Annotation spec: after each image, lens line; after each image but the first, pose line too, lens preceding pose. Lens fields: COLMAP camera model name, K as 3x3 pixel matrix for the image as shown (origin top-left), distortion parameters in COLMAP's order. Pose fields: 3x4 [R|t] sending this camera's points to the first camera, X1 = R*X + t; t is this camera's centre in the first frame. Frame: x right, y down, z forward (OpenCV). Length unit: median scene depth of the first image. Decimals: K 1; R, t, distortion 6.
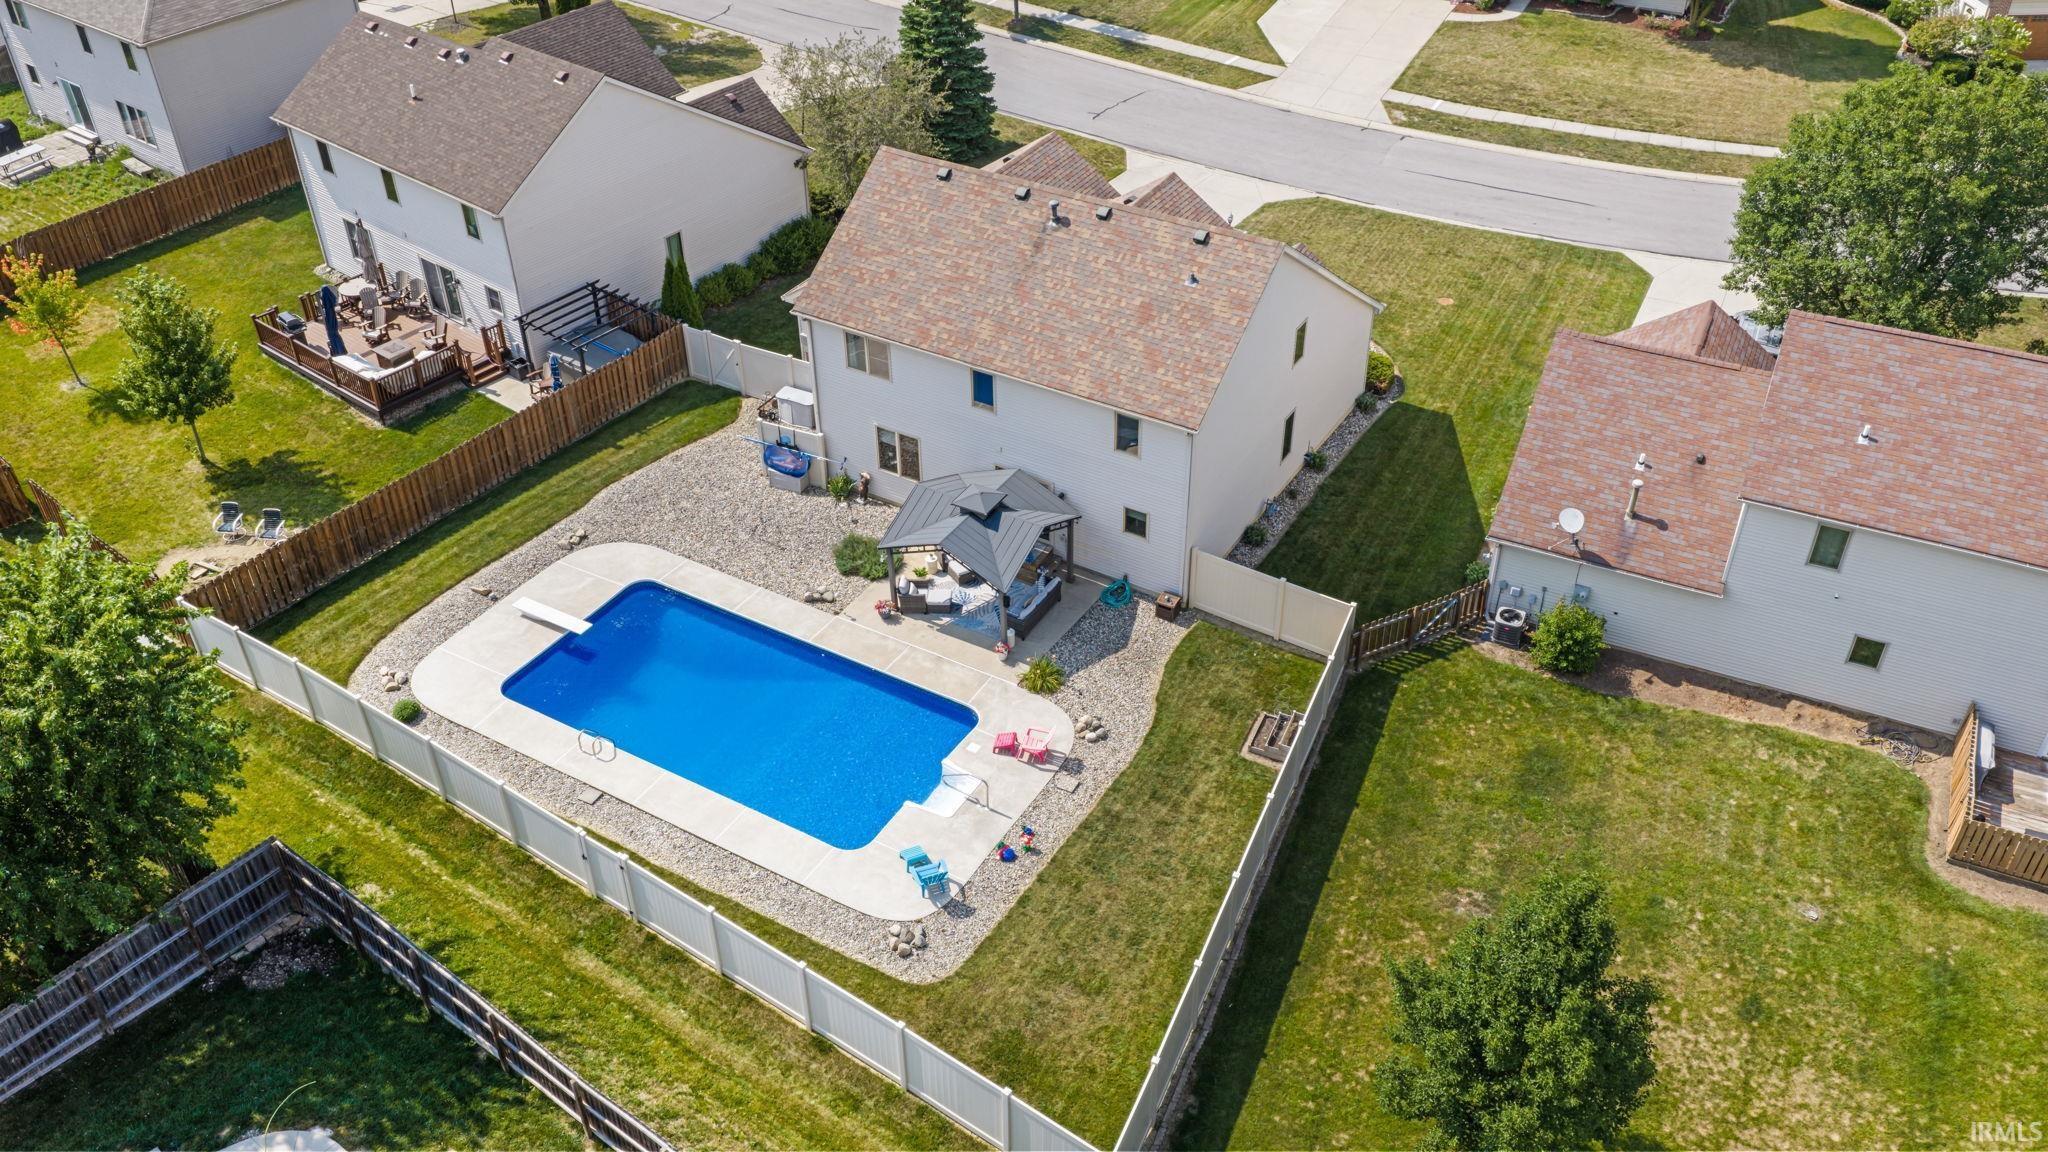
lens RADIAL K [[1704.8, 0, 1029.9], [0, 1704.8, 575.7], [0, 0, 1]] dist [0.009410, -0.007140]
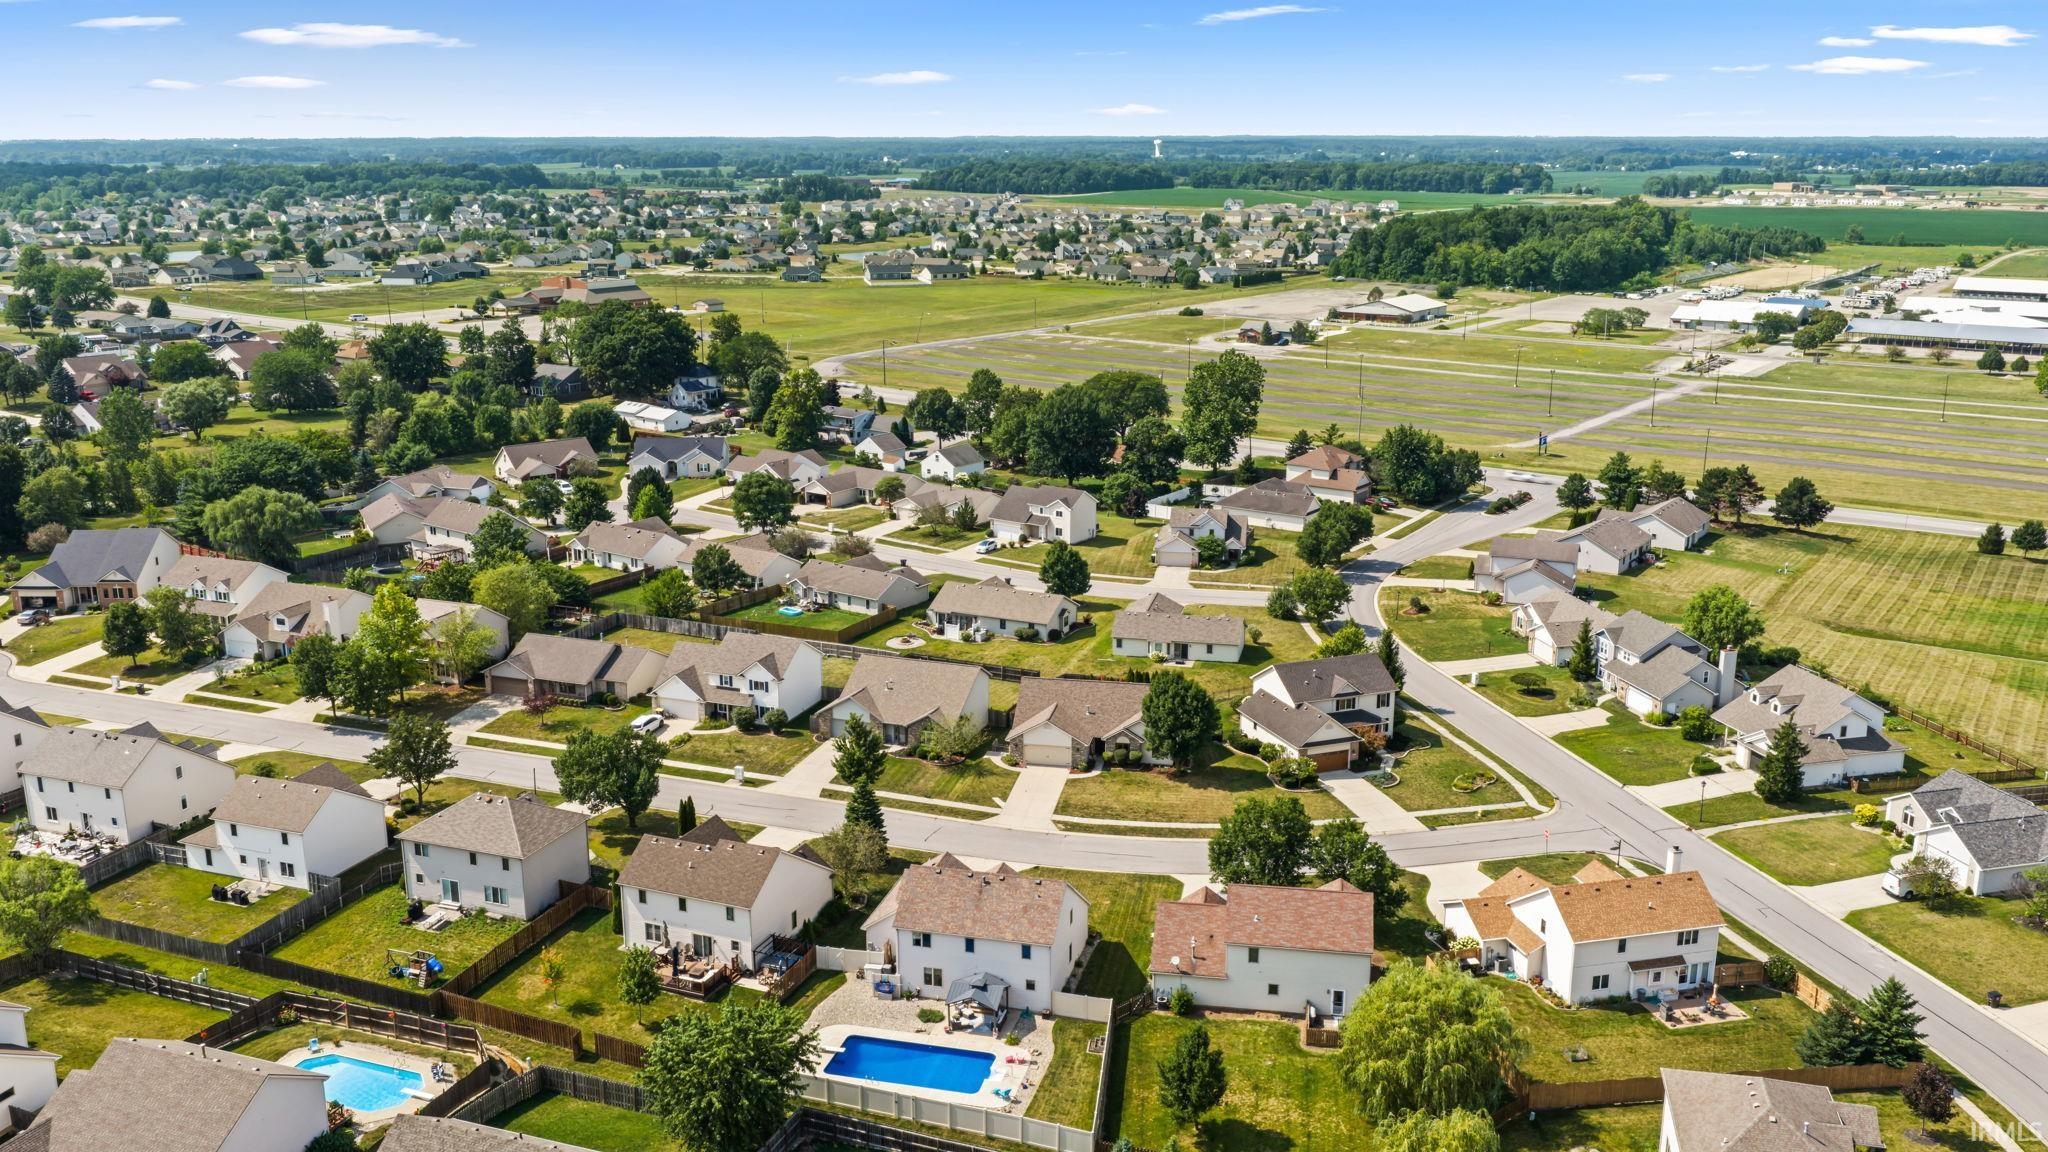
lens RADIAL K [[1704.8, 0, 1027.9], [0, 1704.8, 574.3], [0, 0, 1]] dist [0.009410, -0.007140]
pose [[0.959983, -0.064579, 0.272510, -0.637798], [0.164839, 0.916939, -0.363389, 0.354102], [-0.226408, 0.393768, 0.890891, -1.701190]]
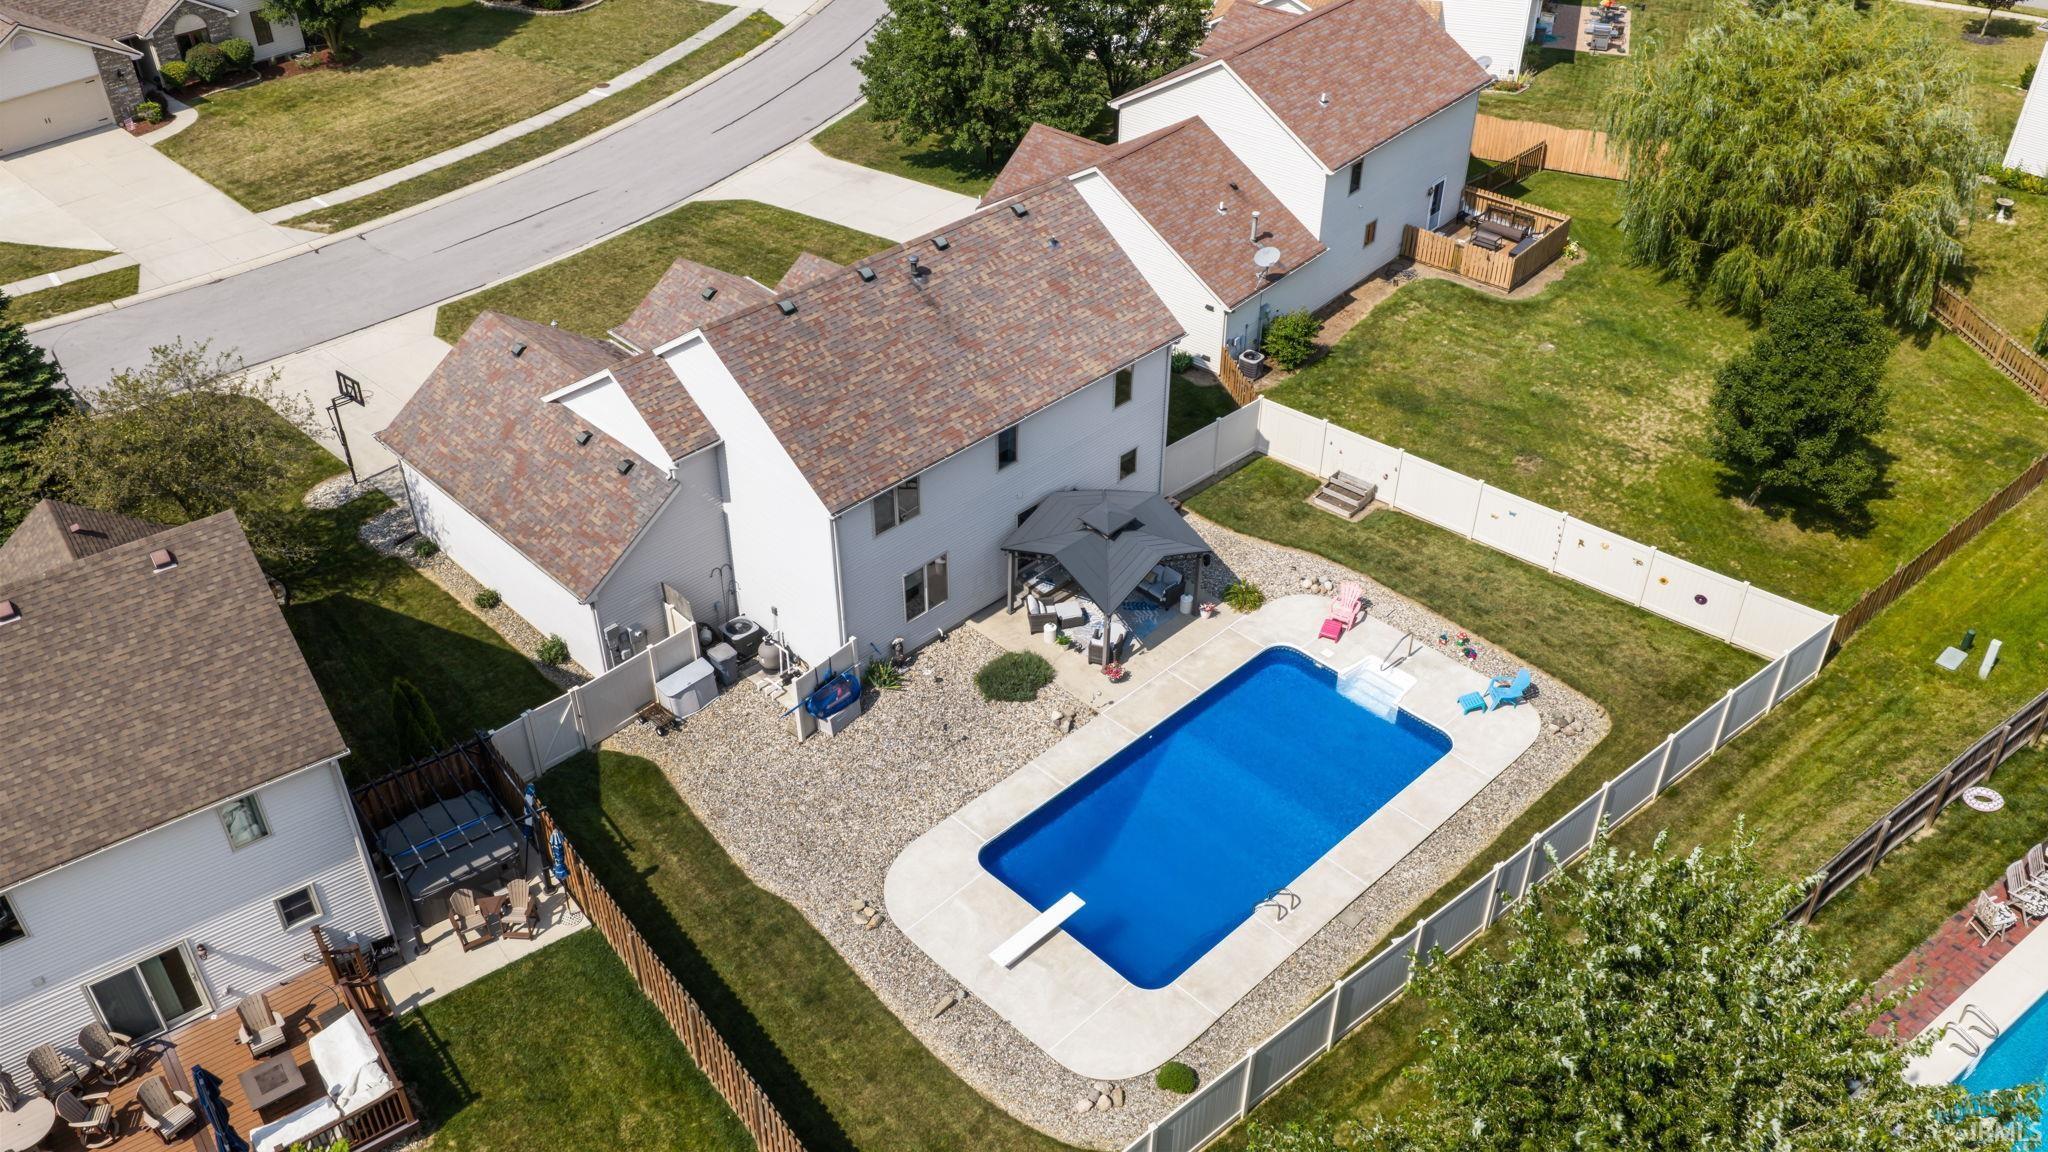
lens RADIAL K [[1704.8, 0, 1021.6], [0, 1704.8, 569.8], [0, 0, 1]] dist [0.009410, -0.007140]
pose [[0.253818, -0.571017, 0.780715, -0.786174], [0.580449, 0.735577, 0.349294, -0.375419], [-0.773728, 0.364508, 0.518149, 0.503778]]
